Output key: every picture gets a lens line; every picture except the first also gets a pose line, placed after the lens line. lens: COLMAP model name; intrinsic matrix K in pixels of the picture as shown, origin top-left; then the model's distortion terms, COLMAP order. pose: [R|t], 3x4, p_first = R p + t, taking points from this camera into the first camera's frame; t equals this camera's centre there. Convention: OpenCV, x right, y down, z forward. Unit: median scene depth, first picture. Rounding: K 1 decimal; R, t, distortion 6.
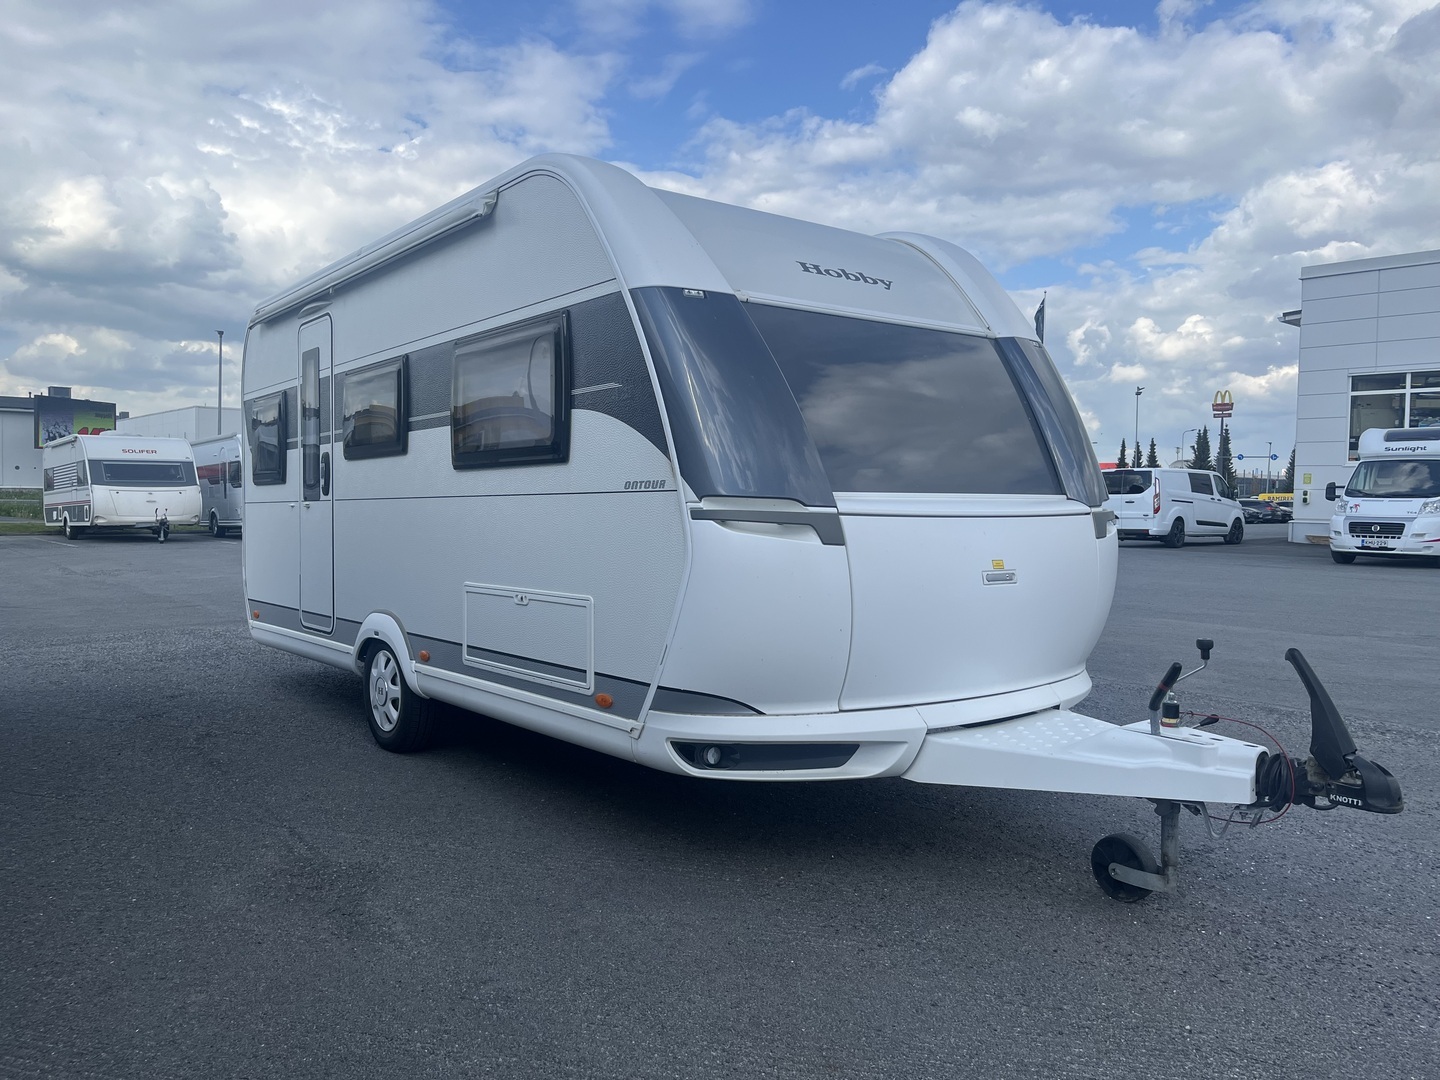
lens RADIAL K [[1093.1, 0, 719.3], [0, 1093.1, 537.9], [0, 0, 1]] dist [0.060303, -0.092973]
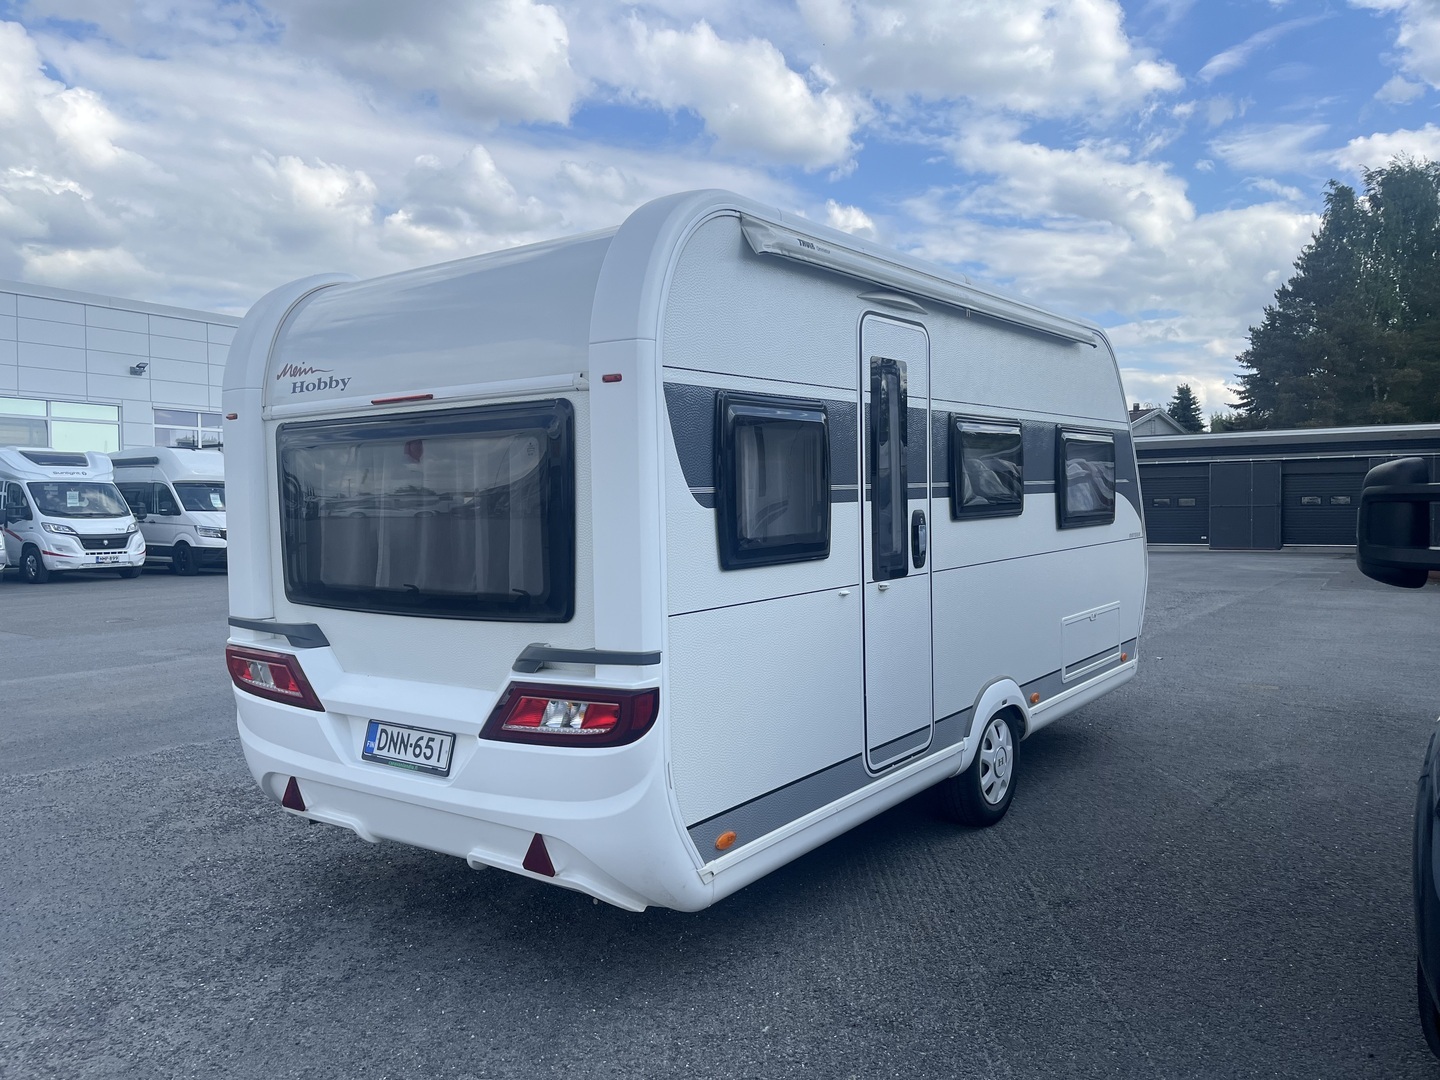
lens RADIAL K [[1093.1, 0, 719.0], [0, 1093.1, 541.2], [0, 0, 1]] dist [0.060303, -0.092973]
pose [[-0.268710, -0.050841, 0.961879, -1.055413], [0.030153, 0.997673, 0.061157, -0.108310], [-0.962749, 0.045437, -0.266551, 1.354695]]
